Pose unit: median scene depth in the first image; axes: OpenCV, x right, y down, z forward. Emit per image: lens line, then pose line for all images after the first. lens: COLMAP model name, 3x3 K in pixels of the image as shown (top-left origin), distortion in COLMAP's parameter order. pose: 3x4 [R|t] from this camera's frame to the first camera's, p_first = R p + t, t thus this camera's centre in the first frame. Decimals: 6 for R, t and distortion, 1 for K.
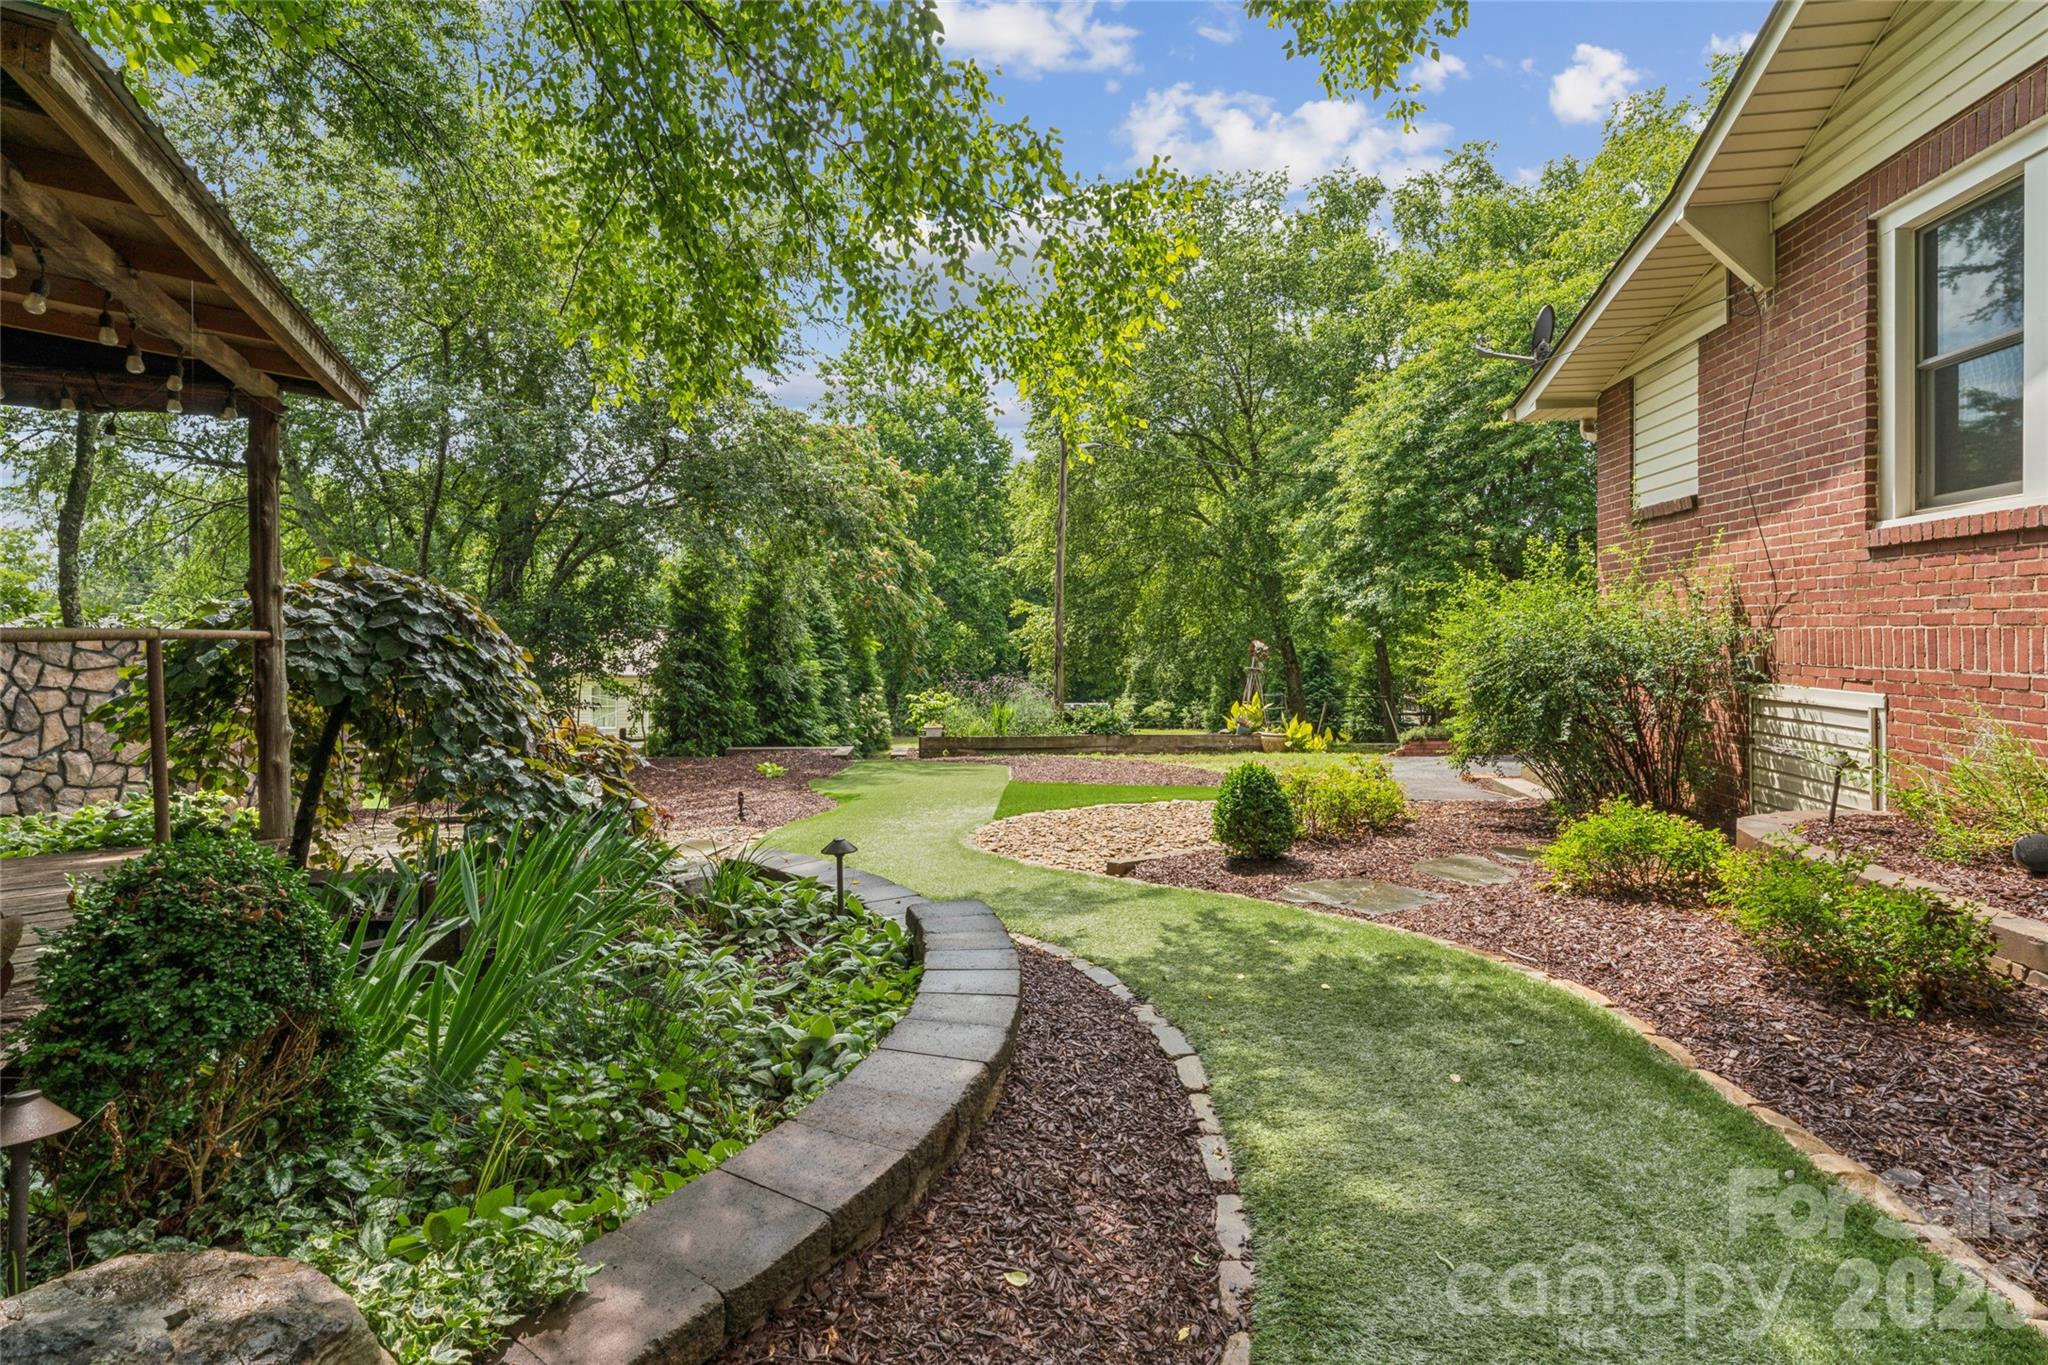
lens RADIAL K [[945.8, 0, 1024.7], [0, 945.8, 636.6], [0, 0, 1]] dist [0.000236, -0.000187]
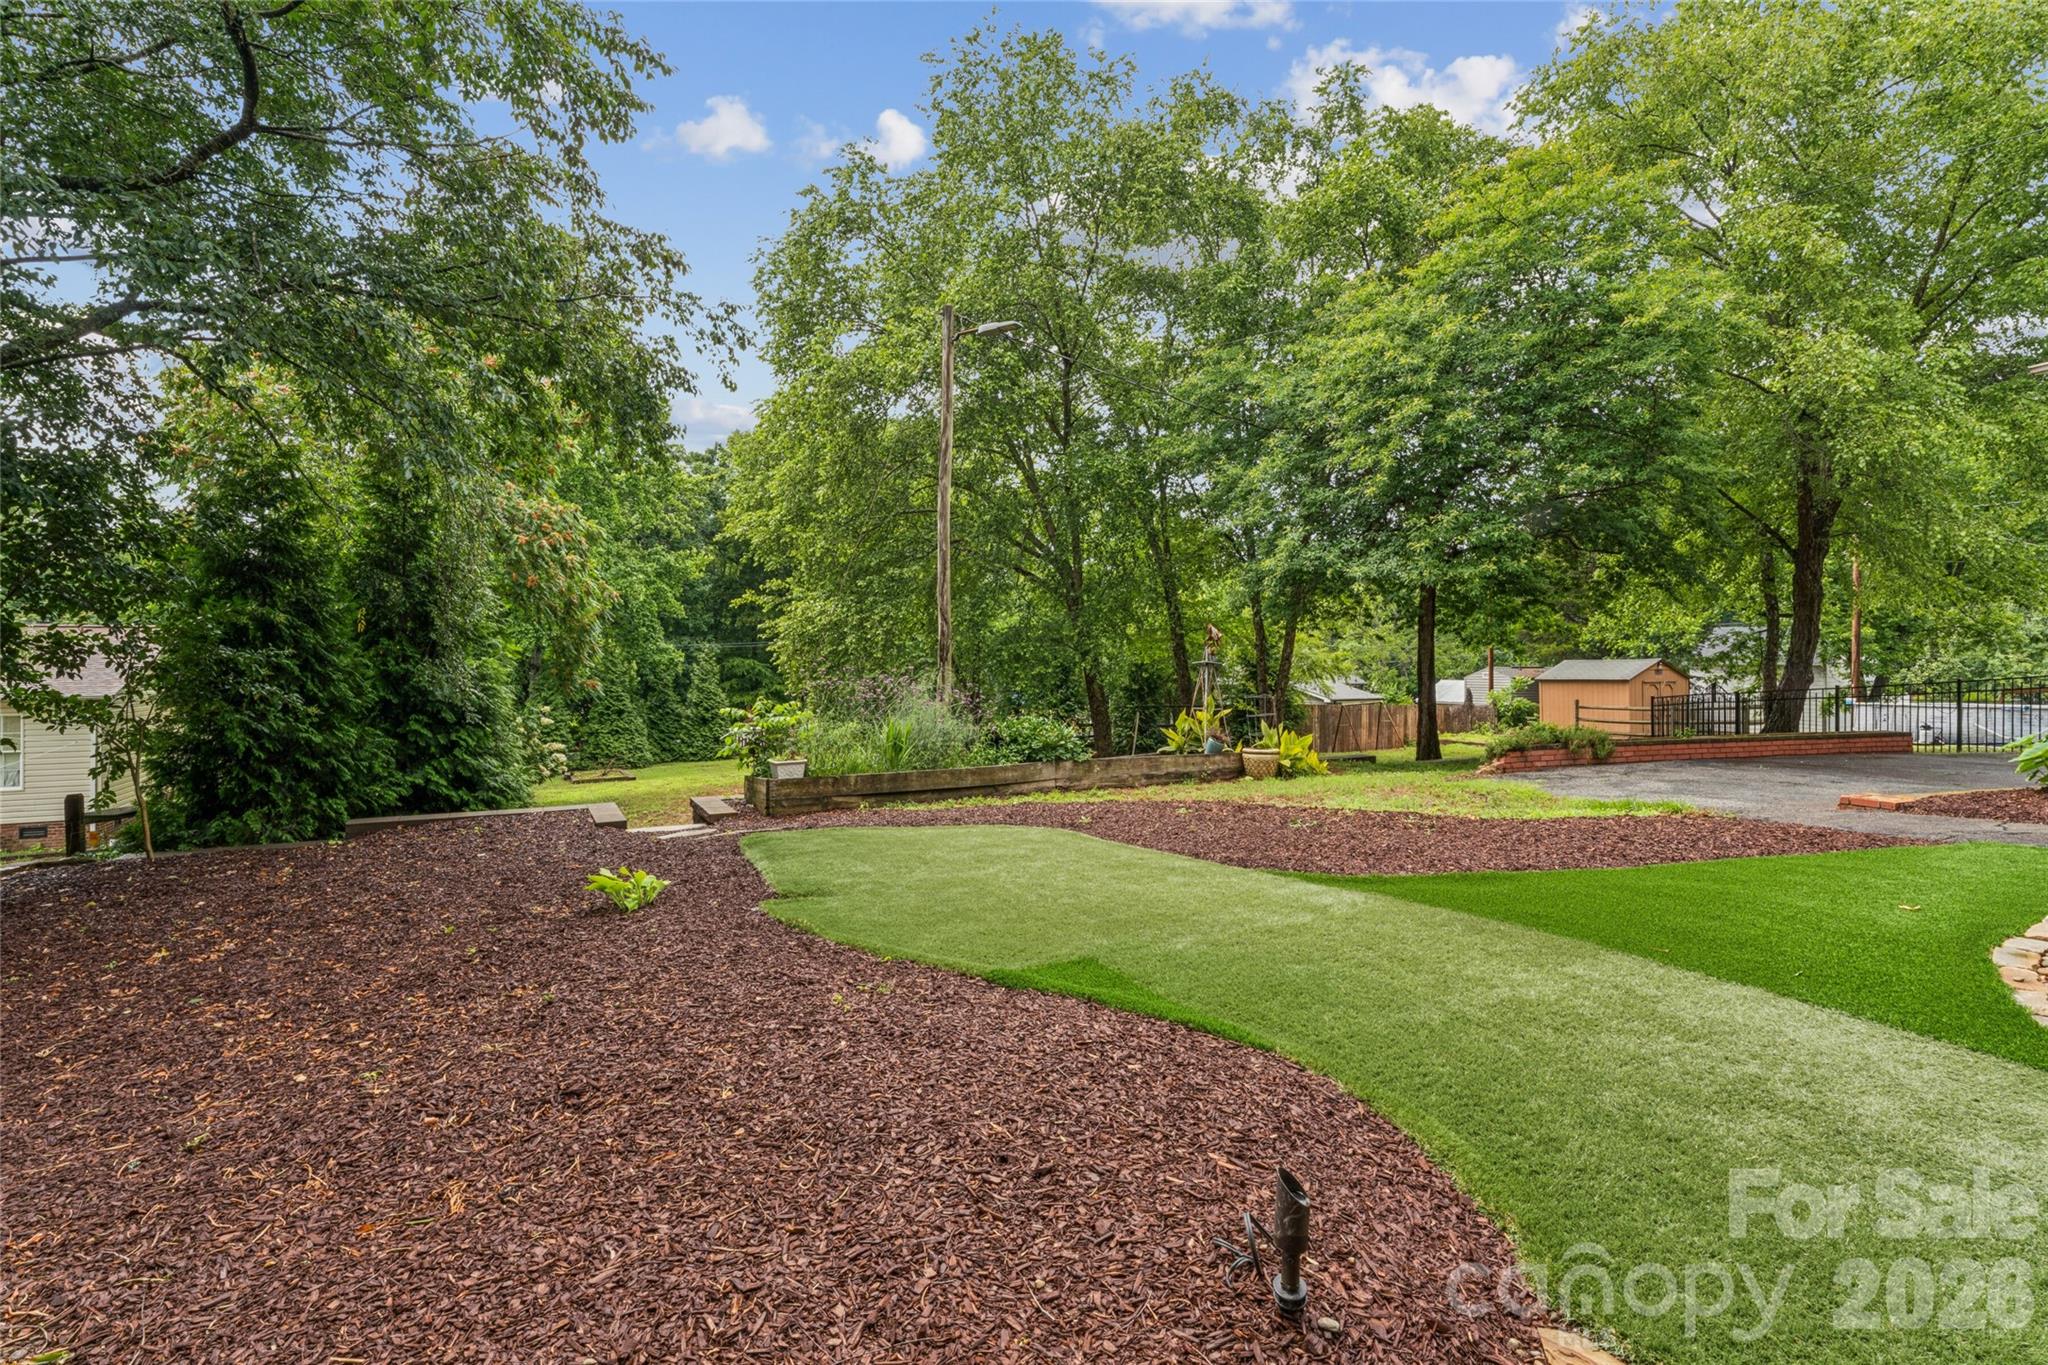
lens RADIAL K [[945.8, 0, 1001.2], [0, 945.8, 646.3], [0, 0, 1]] dist [0.000236, -0.000187]
pose [[0.919818, 0.003746, 0.392329, -0.190204], [0.001737, 0.999906, -0.013620, 0.032006], [-0.392343, 0.013209, 0.919724, 0.399947]]
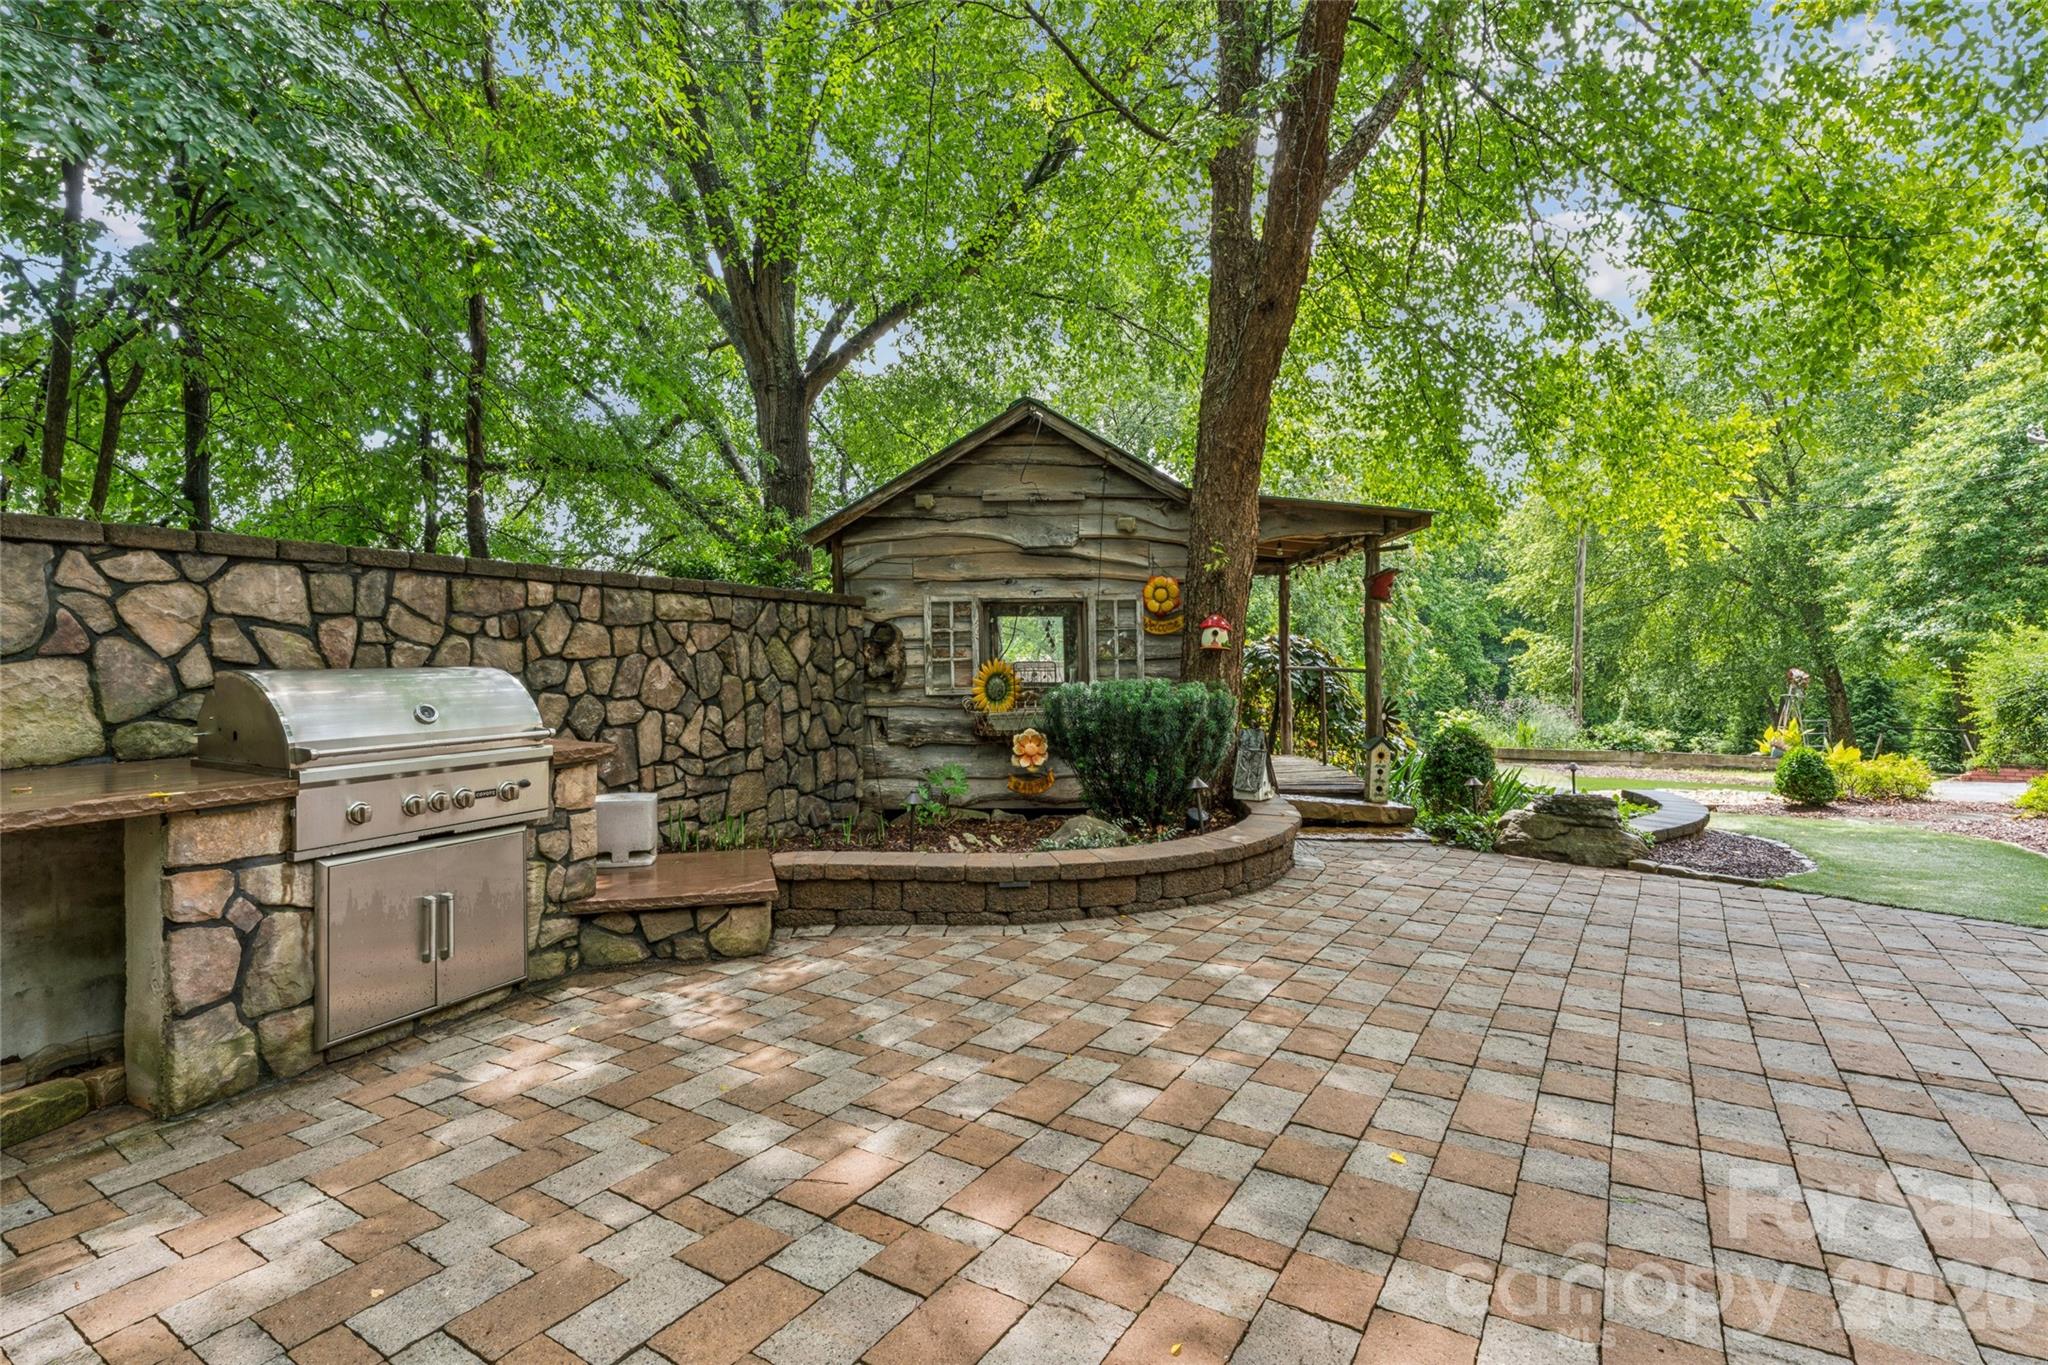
lens RADIAL K [[945.8, 0, 1037.6], [0, 945.8, 668.3], [0, 0, 1]] dist [0.000236, -0.000187]
pose [[0.910370, 0.006587, -0.413743, -0.087390], [-0.002573, 0.999944, 0.010259, -0.005271], [0.413788, -0.008275, 0.910336, -0.310629]]
